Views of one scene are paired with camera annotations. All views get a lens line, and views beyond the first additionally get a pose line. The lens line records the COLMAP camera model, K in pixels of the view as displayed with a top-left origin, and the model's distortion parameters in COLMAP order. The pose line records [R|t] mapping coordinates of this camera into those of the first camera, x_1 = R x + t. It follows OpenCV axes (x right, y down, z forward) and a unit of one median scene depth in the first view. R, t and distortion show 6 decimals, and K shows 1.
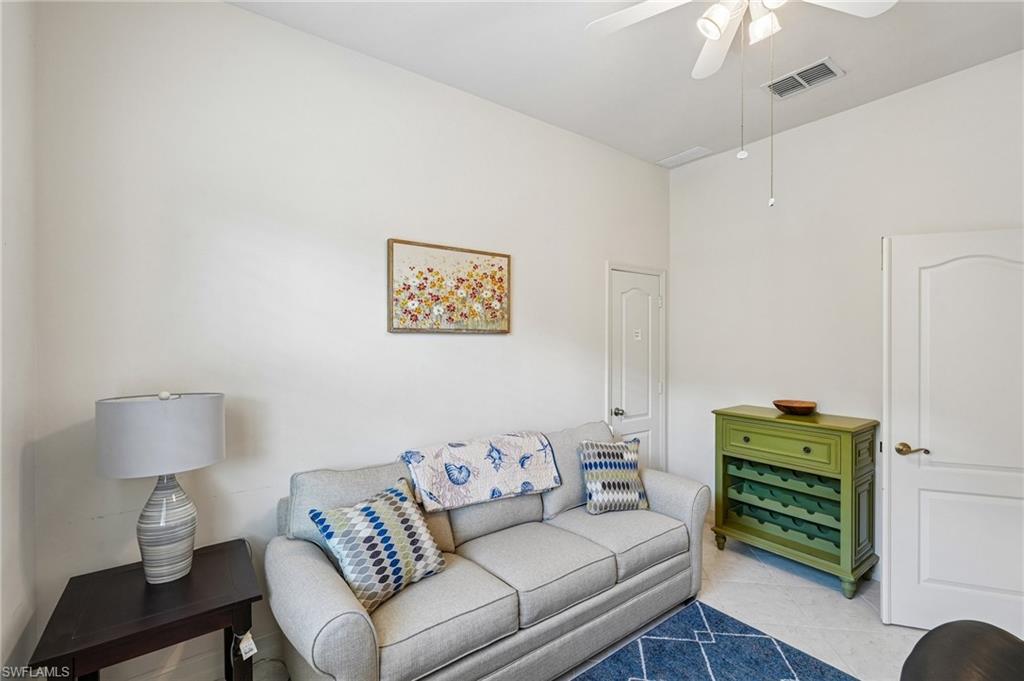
lens RADIAL K [[451.6, 0, 513.5], [0, 451.6, 343.9], [0, 0, 1]] dist [-0.016284, 0.000472]
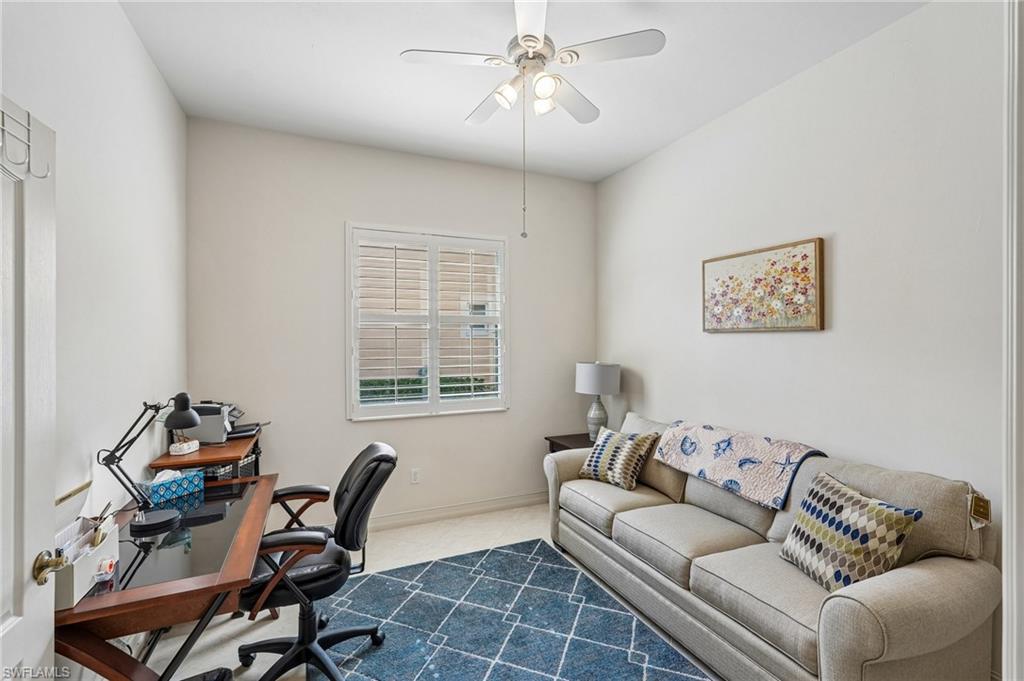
lens RADIAL K [[451.6, 0, 513.5], [0, 451.6, 343.9], [0, 0, 1]] dist [-0.016284, 0.000472]
pose [[-0.214248, 0.010332, -0.976725, 1.013338], [-0.002747, 0.999934, 0.011180, -0.005948], [0.976775, 0.005078, -0.214206, 0.676426]]
